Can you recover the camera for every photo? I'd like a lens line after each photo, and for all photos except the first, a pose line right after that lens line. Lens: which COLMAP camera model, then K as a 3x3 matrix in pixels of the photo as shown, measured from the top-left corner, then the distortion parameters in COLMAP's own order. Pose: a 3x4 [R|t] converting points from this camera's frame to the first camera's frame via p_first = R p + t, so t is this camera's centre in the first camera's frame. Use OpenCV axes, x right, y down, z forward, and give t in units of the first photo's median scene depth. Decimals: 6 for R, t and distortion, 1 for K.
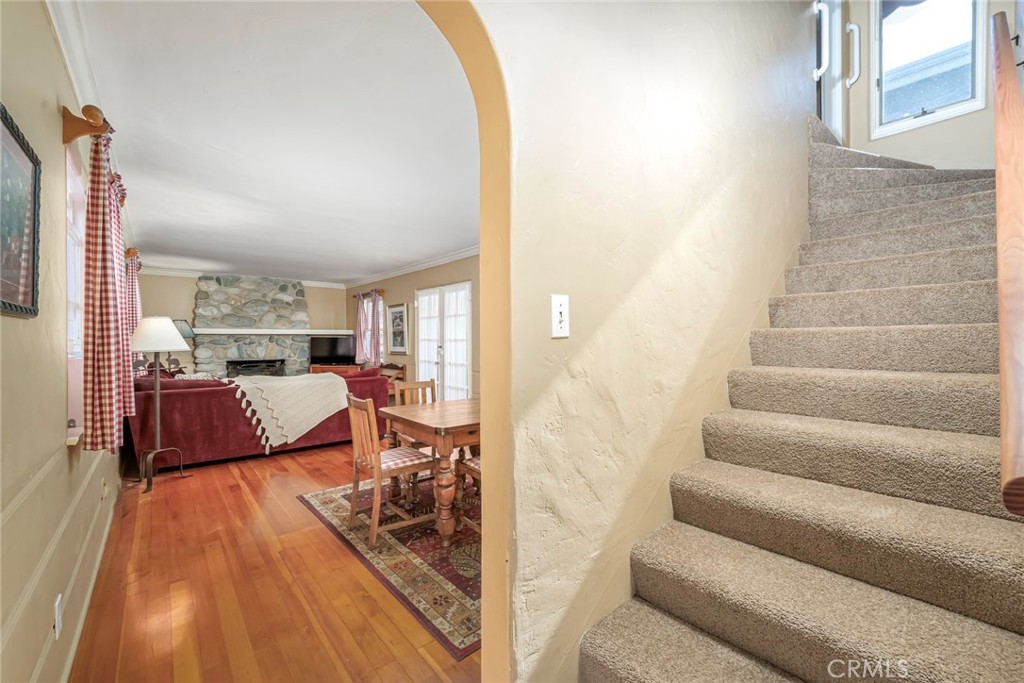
lens RADIAL K [[417.1, 0, 514.8], [0, 417.1, 341.6], [0, 0, 1]] dist [-0.012429, 0.000098]
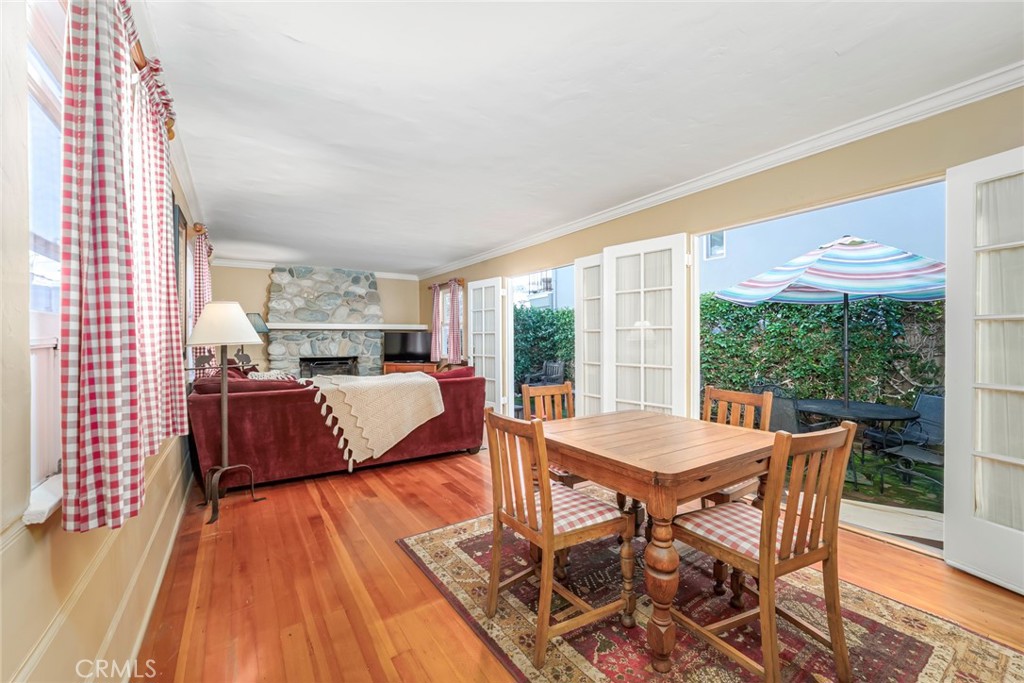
lens RADIAL K [[411.8, 0, 512.7], [0, 411.8, 339.1], [0, 0, 1]] dist [-0.010959, 0.000092]
pose [[0.992705, -0.003661, -0.120517, -0.183991], [0.003408, 0.999992, -0.002302, 0.013587], [0.120524, 0.001875, 0.992709, 0.239348]]
